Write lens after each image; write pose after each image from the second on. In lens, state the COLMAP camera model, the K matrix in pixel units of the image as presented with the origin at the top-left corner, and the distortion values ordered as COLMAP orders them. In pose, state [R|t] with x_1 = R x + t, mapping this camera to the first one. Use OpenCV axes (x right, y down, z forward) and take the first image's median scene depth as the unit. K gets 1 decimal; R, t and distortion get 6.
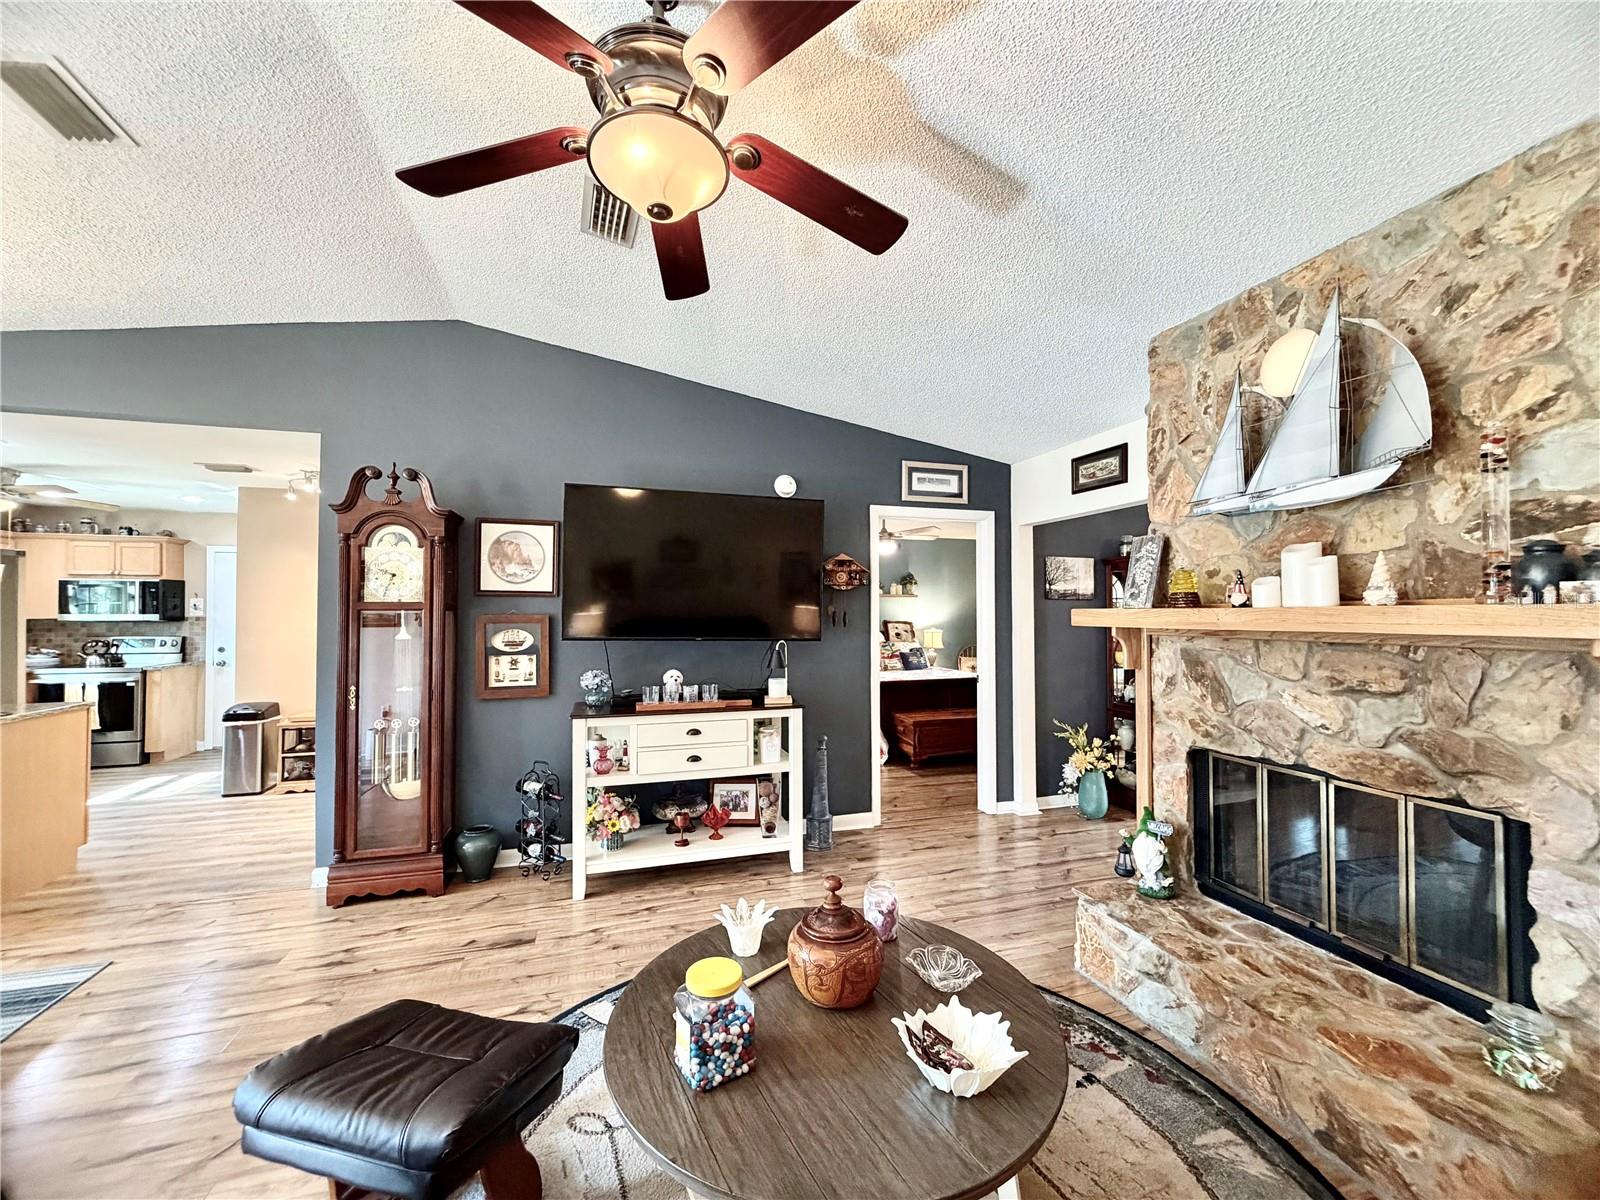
lens RADIAL K [[635.6, 0, 794.3], [0, 635.6, 601.1], [0, 0, 1]] dist [-0.000555, 0.000654]
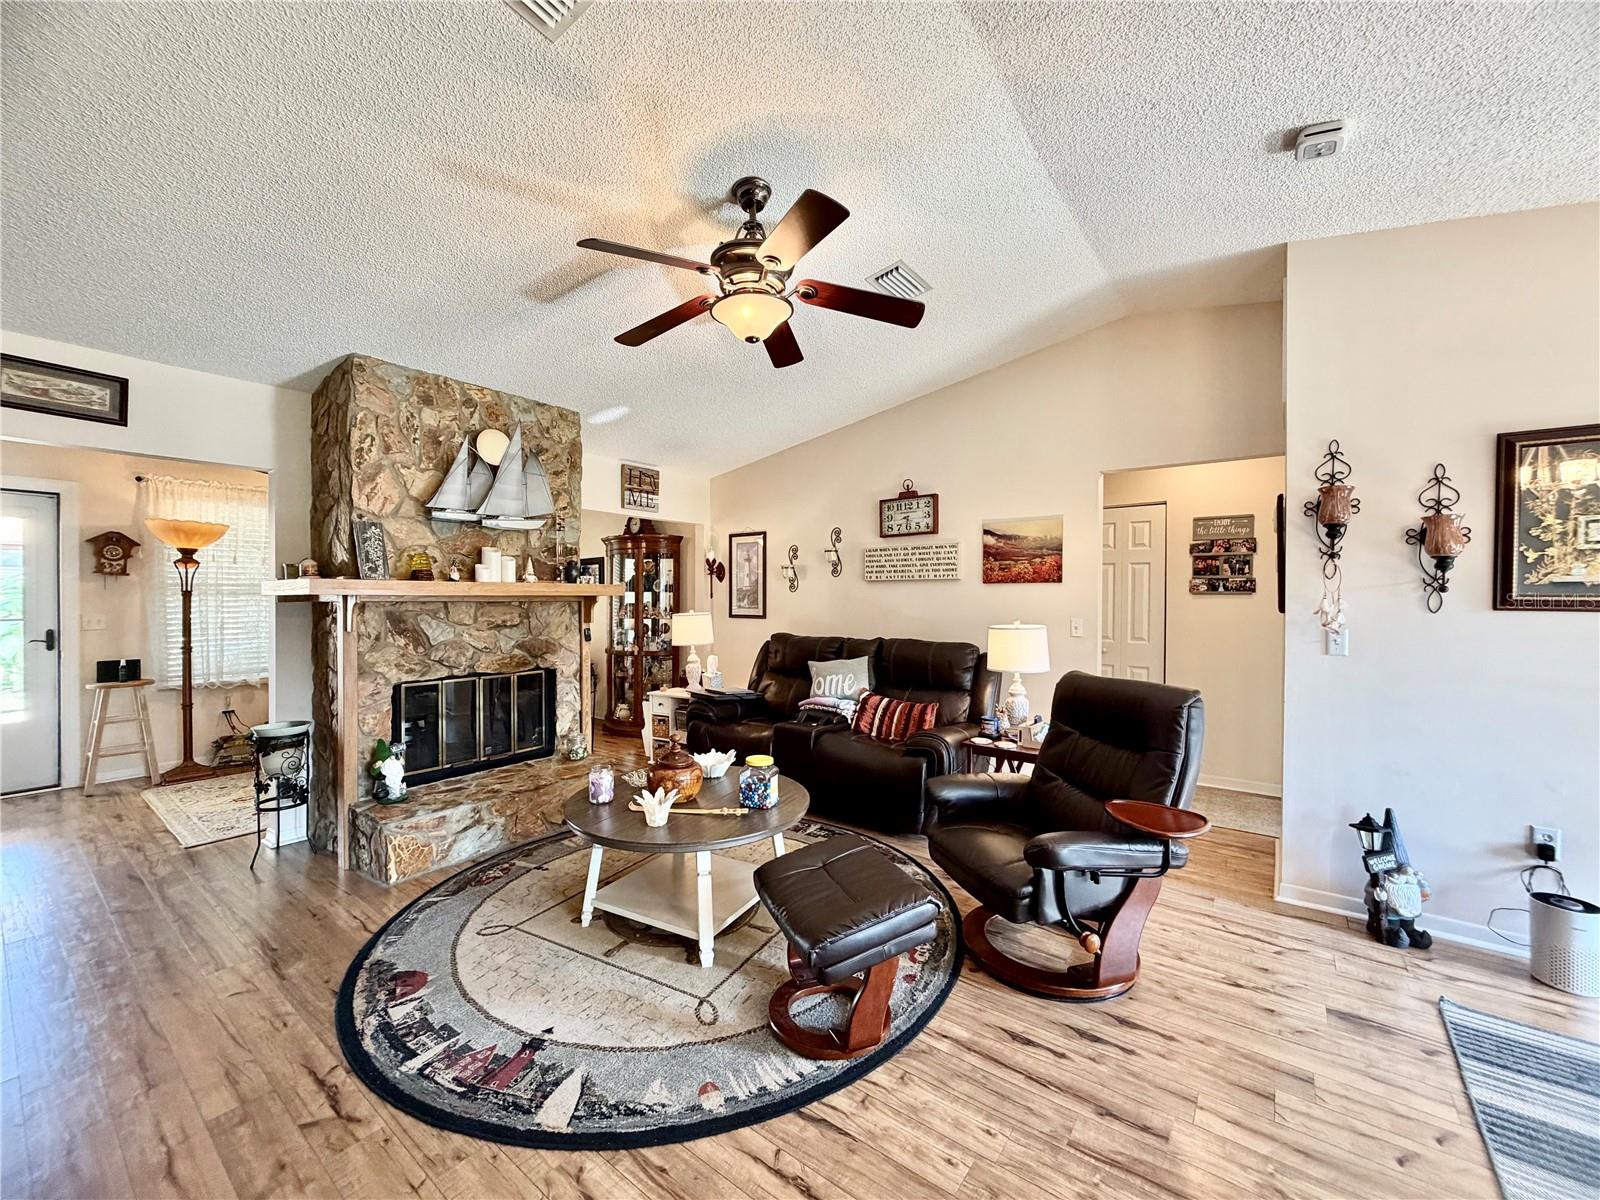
lens RADIAL K [[635.6, 0, 795.1], [0, 635.6, 600.8], [0, 0, 1]] dist [-0.000555, 0.000654]
pose [[-0.584679, -0.004992, 0.811249, -1.002320], [-0.017159, 0.999833, -0.006214, 0.049066], [-0.811083, -0.017553, -0.584667, 1.151699]]
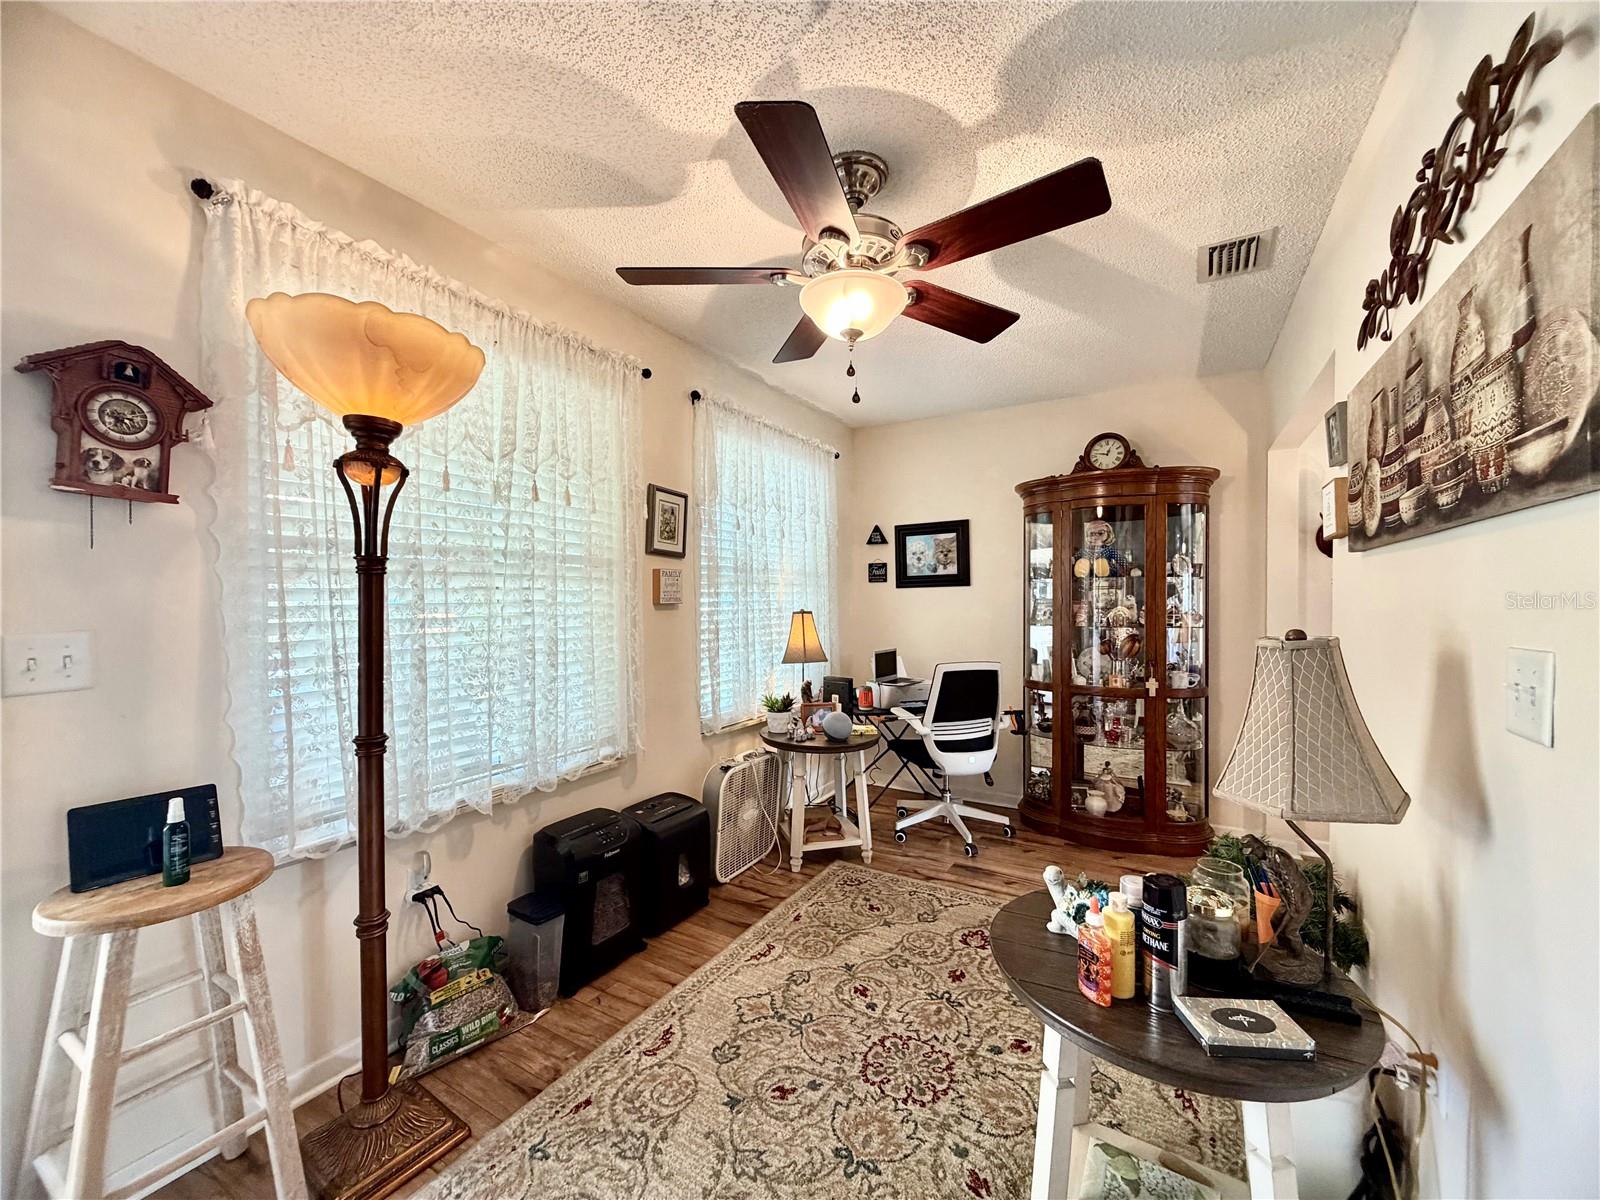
lens RADIAL K [[635.6, 0, 797.6], [0, 635.6, 600.0], [0, 0, 1]] dist [-0.000555, 0.000654]
pose [[-0.666352, 0.005872, 0.745614, 0.217274], [-0.005349, 0.999906, -0.012655, 0.072077], [-0.745618, -0.012421, -0.666258, 1.448939]]
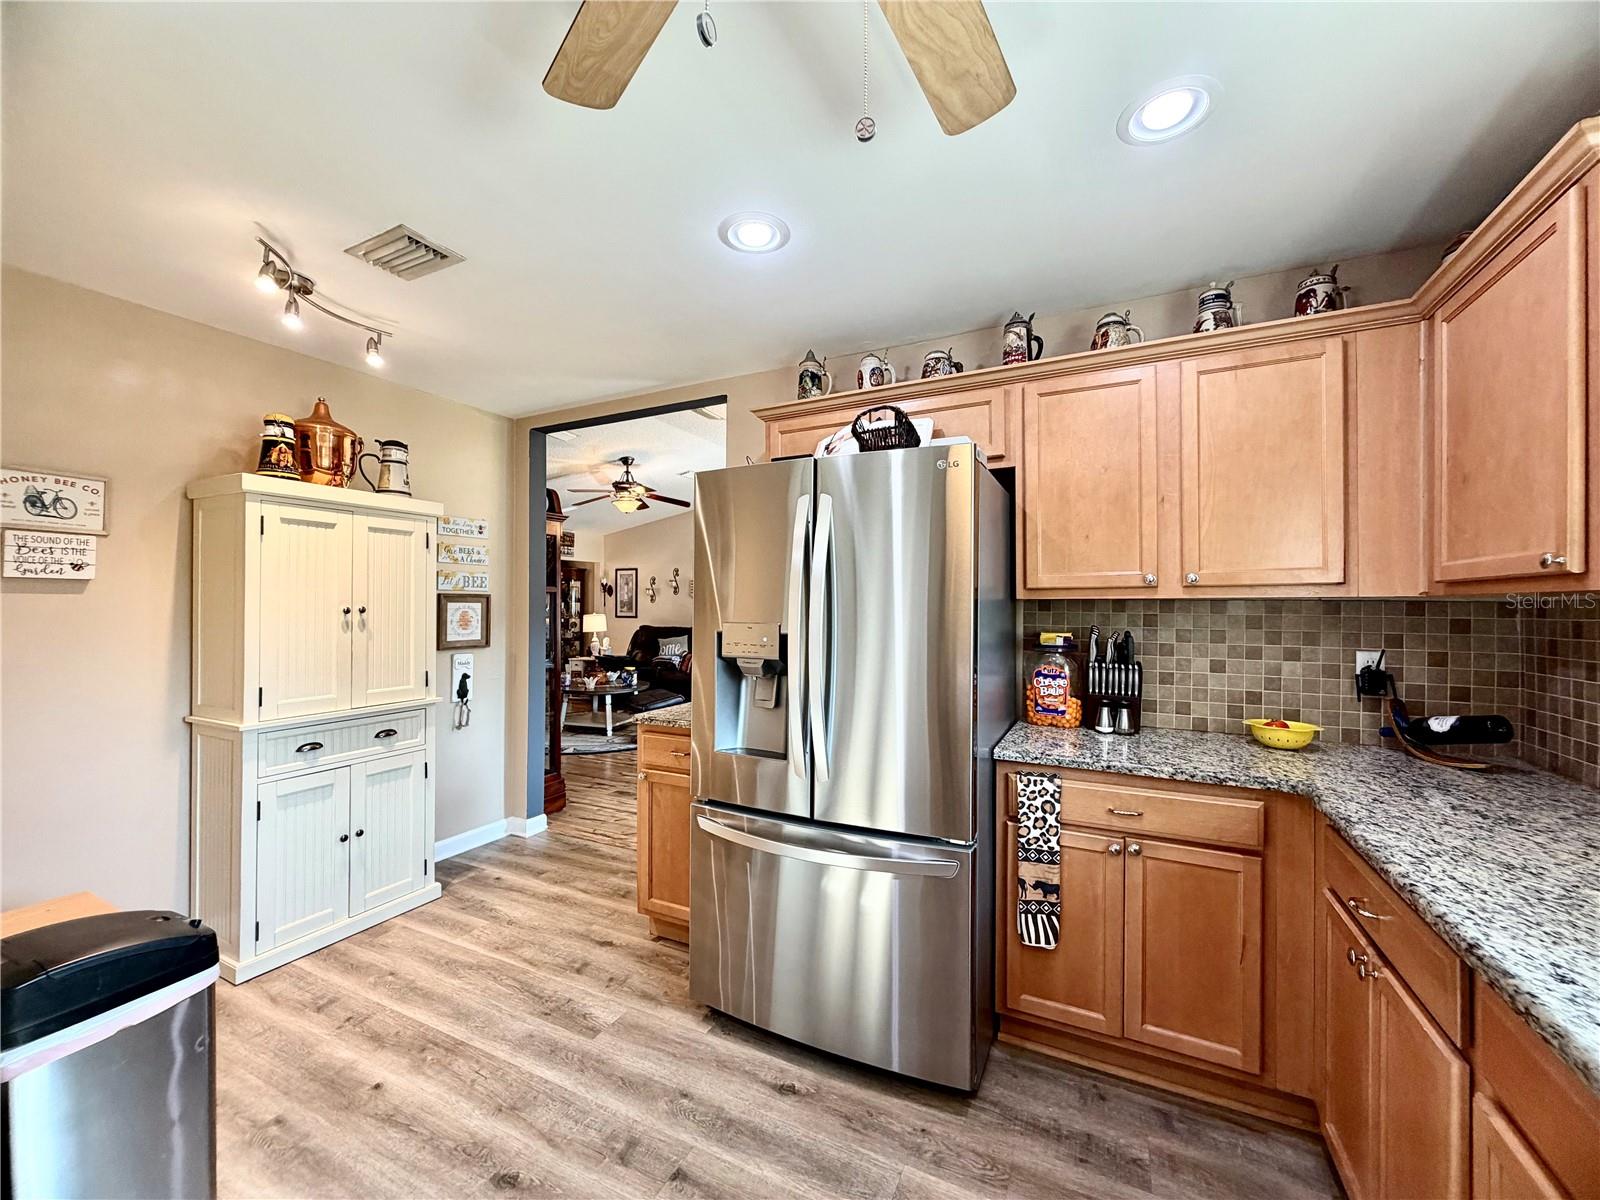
lens RADIAL K [[635.6, 0, 801.0], [0, 635.6, 603.1], [0, 0, 1]] dist [-0.000555, 0.000654]
pose [[-0.726701, -0.001464, 0.686952, -2.646309], [-0.018938, 0.999660, -0.017903, 0.060673], [-0.686692, -0.026020, -0.726482, 2.137316]]
